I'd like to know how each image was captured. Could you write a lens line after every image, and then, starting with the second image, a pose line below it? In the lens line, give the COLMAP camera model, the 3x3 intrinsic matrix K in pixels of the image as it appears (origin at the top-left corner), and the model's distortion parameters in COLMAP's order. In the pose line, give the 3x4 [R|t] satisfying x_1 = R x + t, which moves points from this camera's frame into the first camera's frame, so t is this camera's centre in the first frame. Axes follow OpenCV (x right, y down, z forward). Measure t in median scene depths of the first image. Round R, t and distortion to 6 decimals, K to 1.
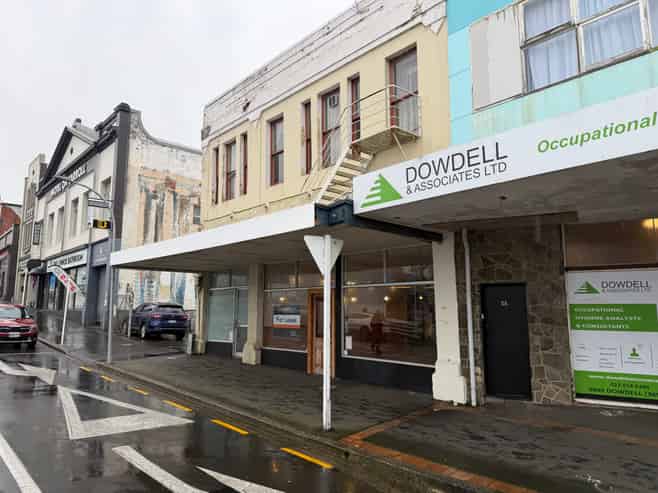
lens RADIAL K [[452.6, 0, 329.0], [0, 452.6, 246.5], [0, 0, 1]] dist [0.087415, -0.129908]
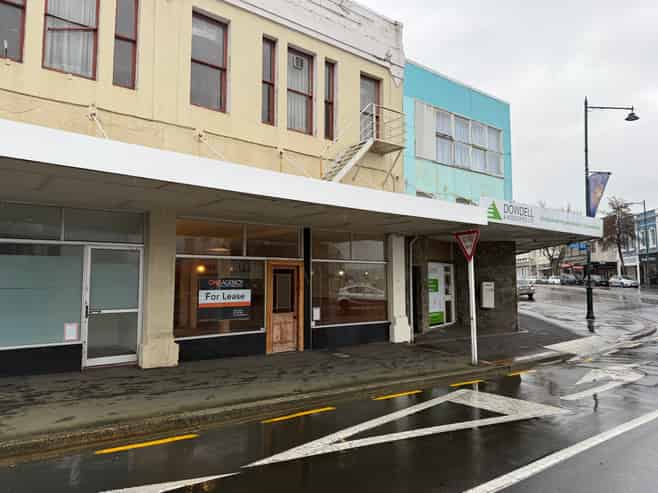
lens RADIAL K [[452.6, 0, 329.0], [0, 452.6, 246.5], [0, 0, 1]] dist [0.087415, -0.129908]
pose [[0.078566, 0.076932, 0.993936, -0.952813], [-0.134196, 0.988760, -0.065924, 0.117781], [-0.987835, -0.128203, 0.088007, 0.856918]]
